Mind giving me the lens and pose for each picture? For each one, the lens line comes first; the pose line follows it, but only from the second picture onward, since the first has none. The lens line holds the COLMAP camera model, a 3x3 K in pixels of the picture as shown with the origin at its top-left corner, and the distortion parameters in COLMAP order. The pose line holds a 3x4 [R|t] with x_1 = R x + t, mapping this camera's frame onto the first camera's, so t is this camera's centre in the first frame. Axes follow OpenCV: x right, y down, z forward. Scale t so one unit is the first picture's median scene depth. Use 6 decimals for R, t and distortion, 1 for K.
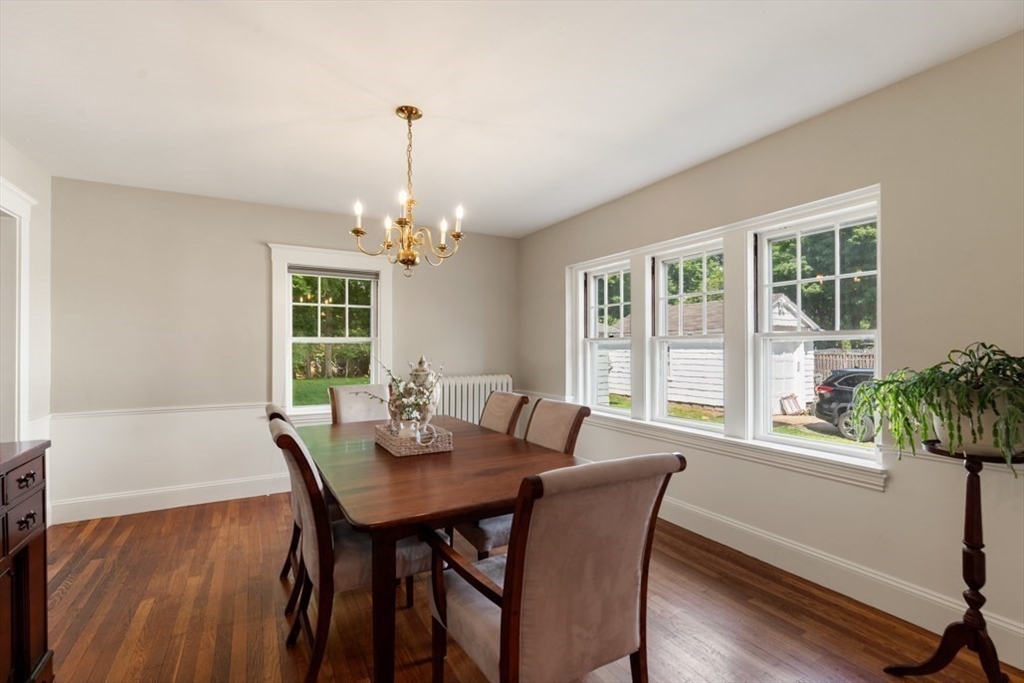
lens RADIAL K [[460.3, 0, 513.6], [0, 460.3, 346.9], [0, 0, 1]] dist [0.002447, -0.000131]
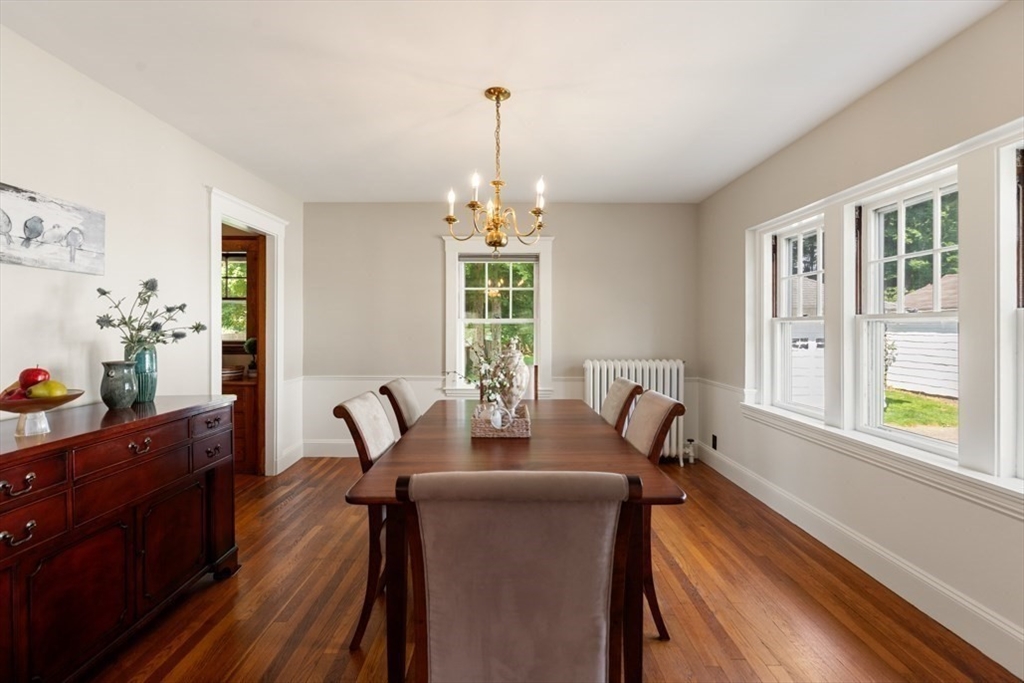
lens RADIAL K [[465.4, 0, 509.2], [0, 465.4, 329.0], [0, 0, 1]] dist [0.003121, 0.000584]
pose [[0.870846, 0.003877, -0.491540, 0.240620], [-0.001319, 0.999984, 0.005551, -0.004391], [0.491554, -0.004185, 0.870837, 0.110073]]
